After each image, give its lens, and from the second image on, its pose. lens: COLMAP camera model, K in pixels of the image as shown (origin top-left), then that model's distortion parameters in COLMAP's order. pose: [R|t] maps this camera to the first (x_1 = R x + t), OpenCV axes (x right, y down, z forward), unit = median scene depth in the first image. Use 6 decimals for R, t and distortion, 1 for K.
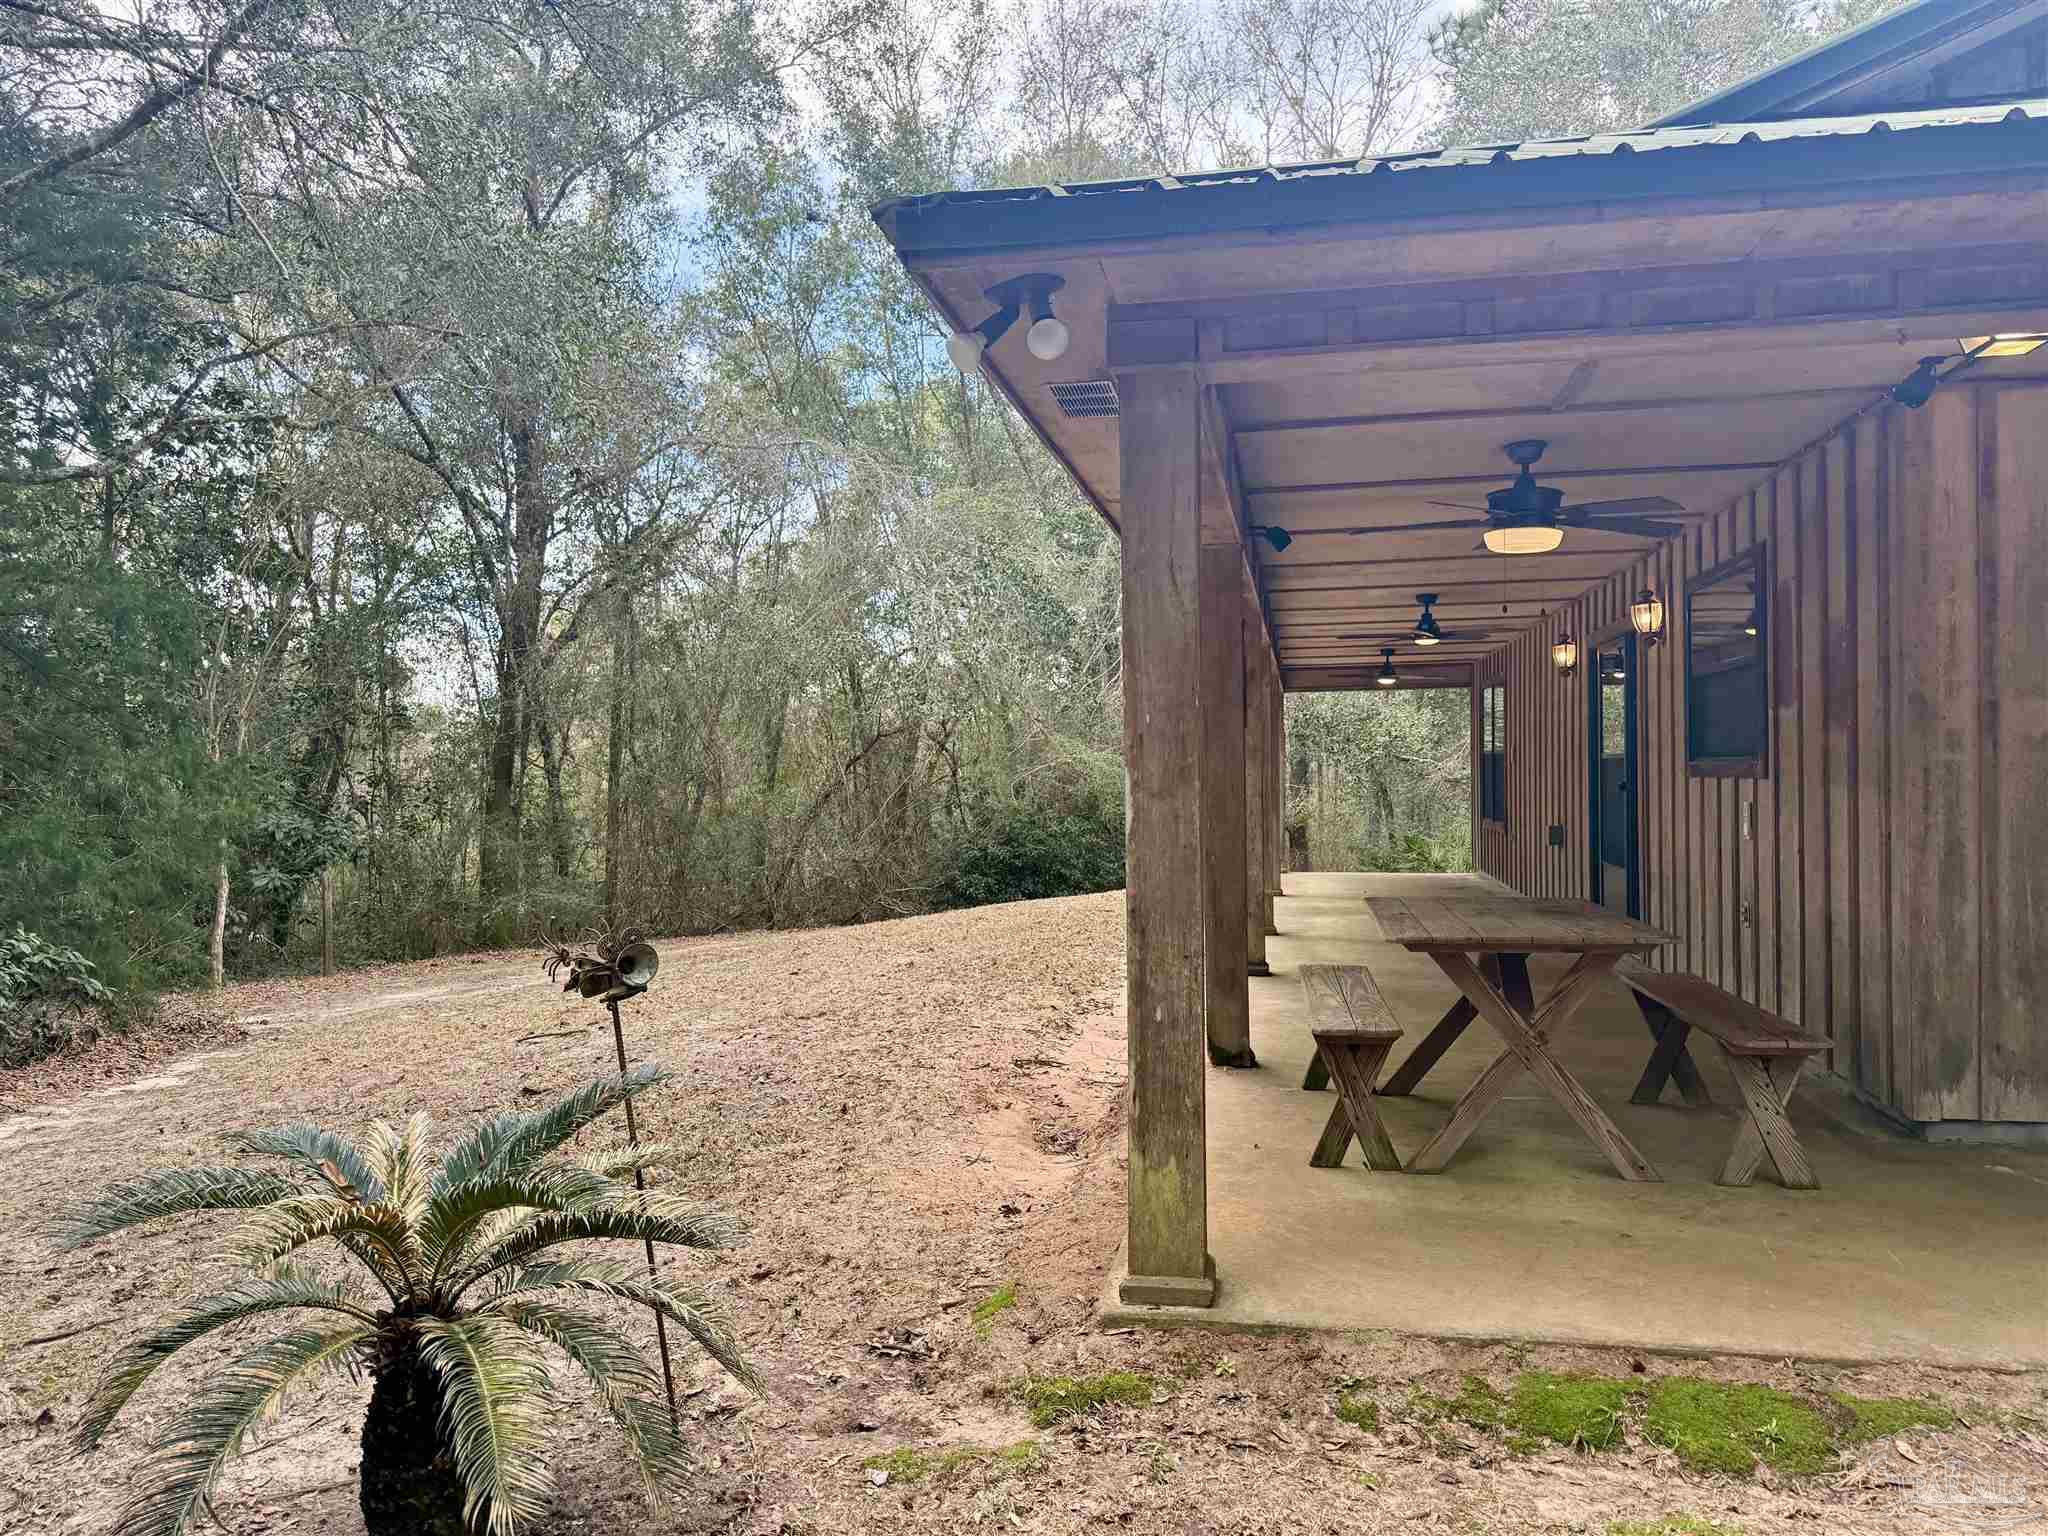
lens RADIAL K [[1446.9, 0, 1066.8], [0, 1446.9, 771.0], [0, 0, 1]] dist [0.002003, 0.000397]
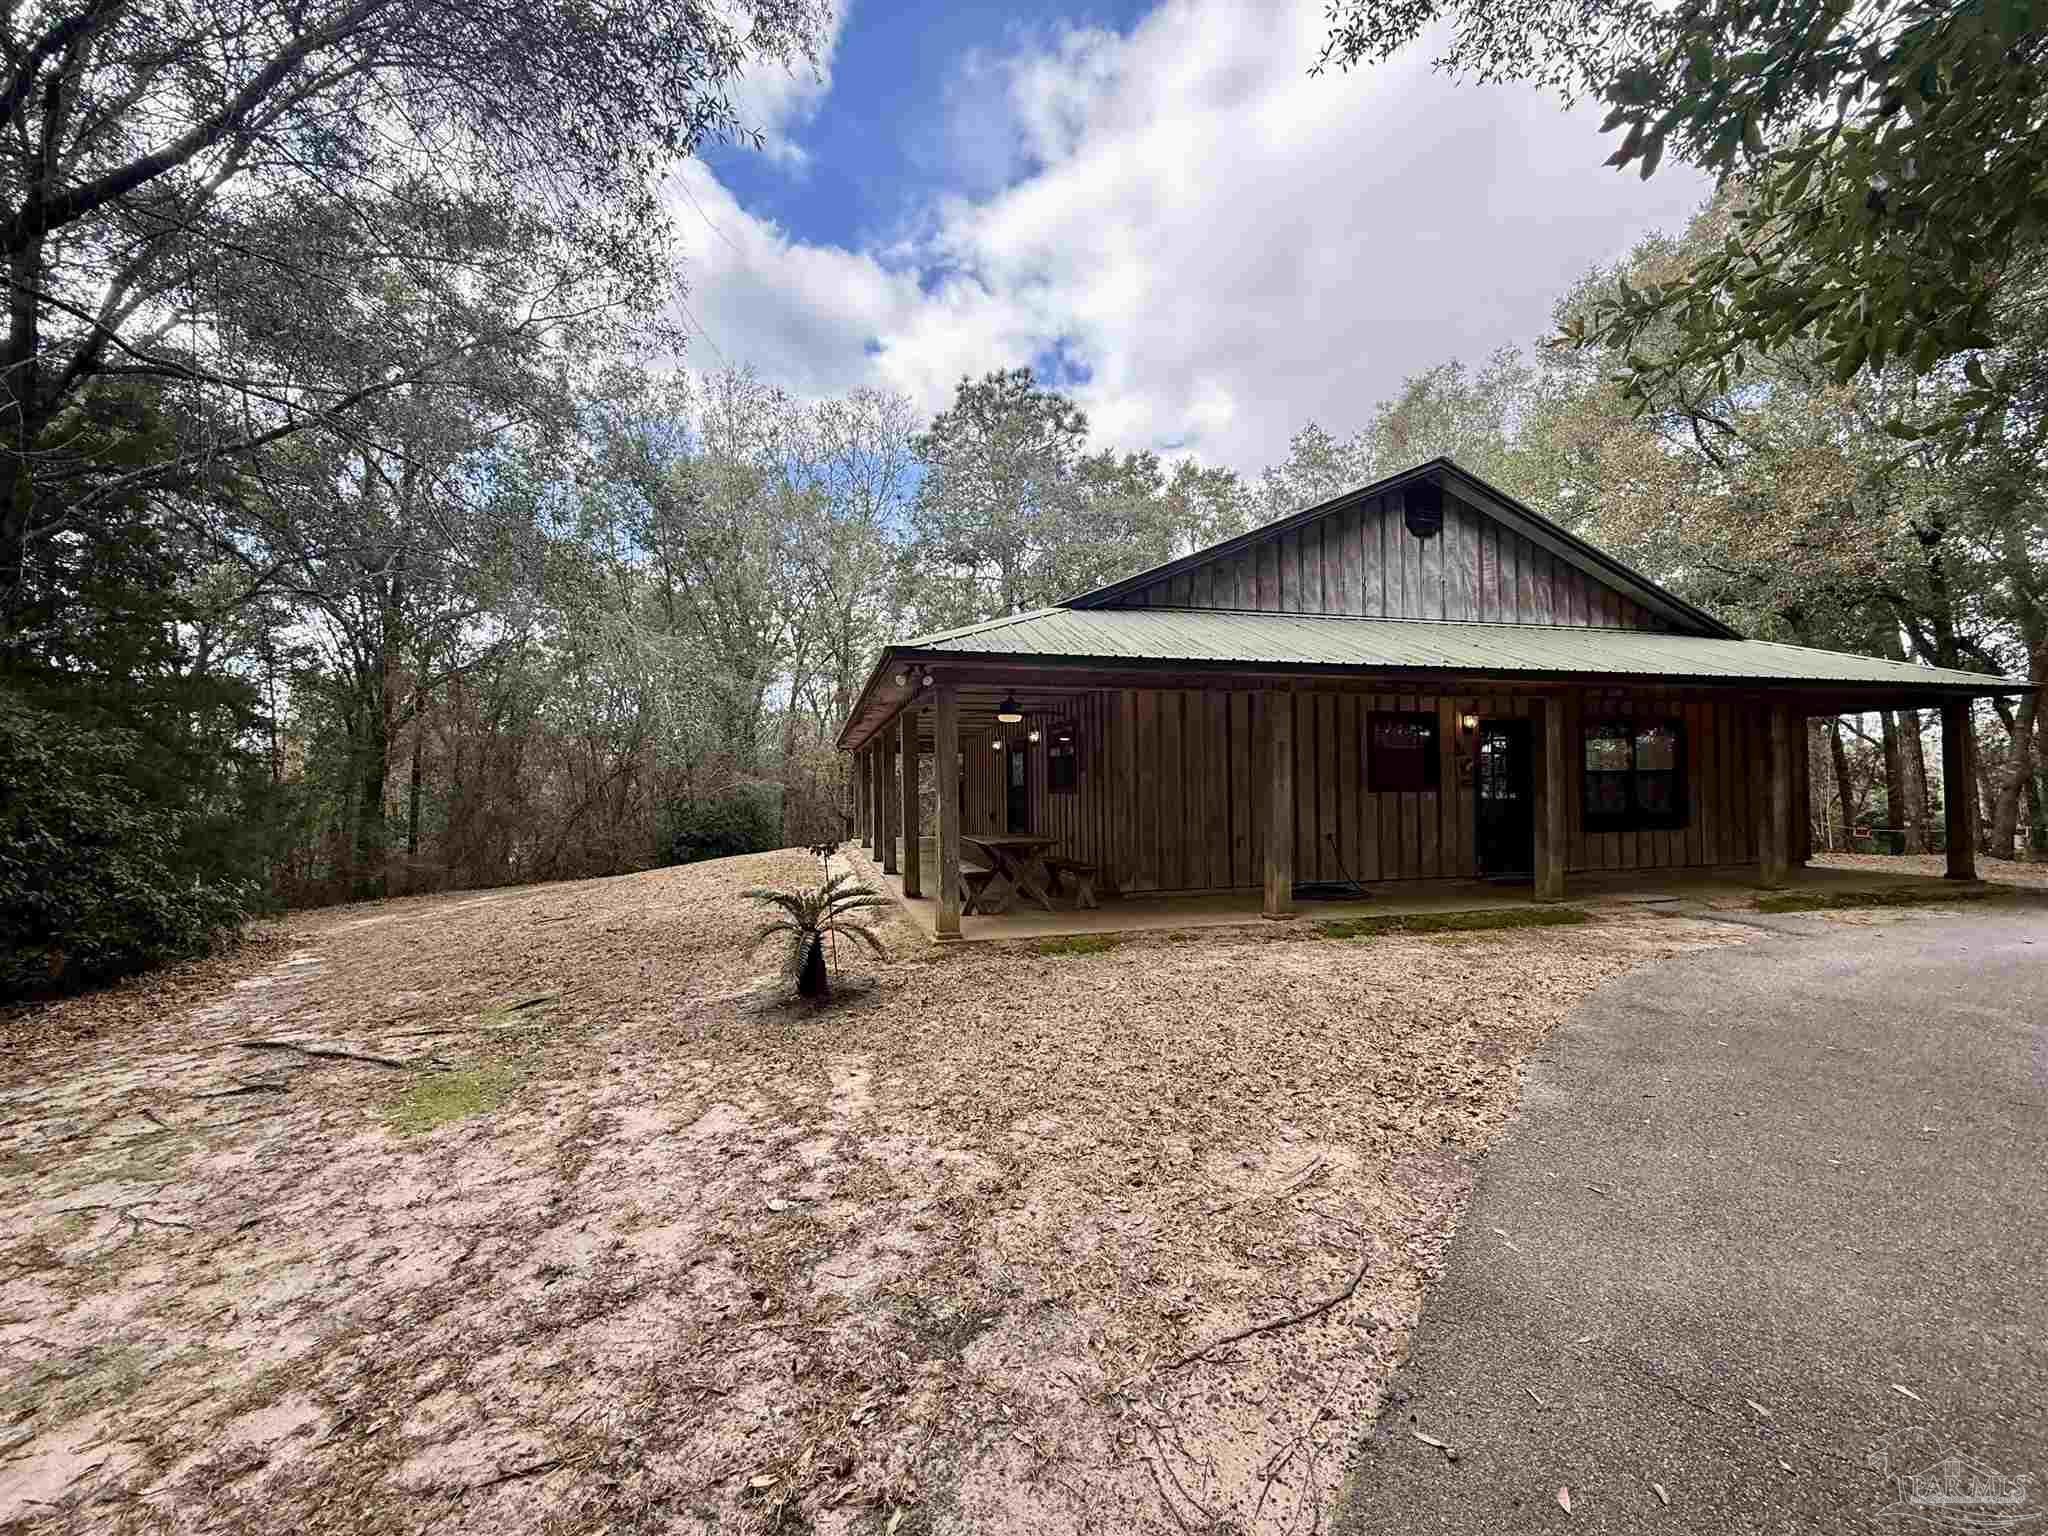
lens RADIAL K [[815.1, 0, 1019.6], [0, 815.1, 764.9], [0, 0, 1]] dist [0.000481, -0.000276]
pose [[0.913038, 0.005813, 0.407833, -0.397962], [0.005990, 0.999599, -0.027658, -0.011931], [-0.407831, 0.027696, 0.912637, -0.632754]]
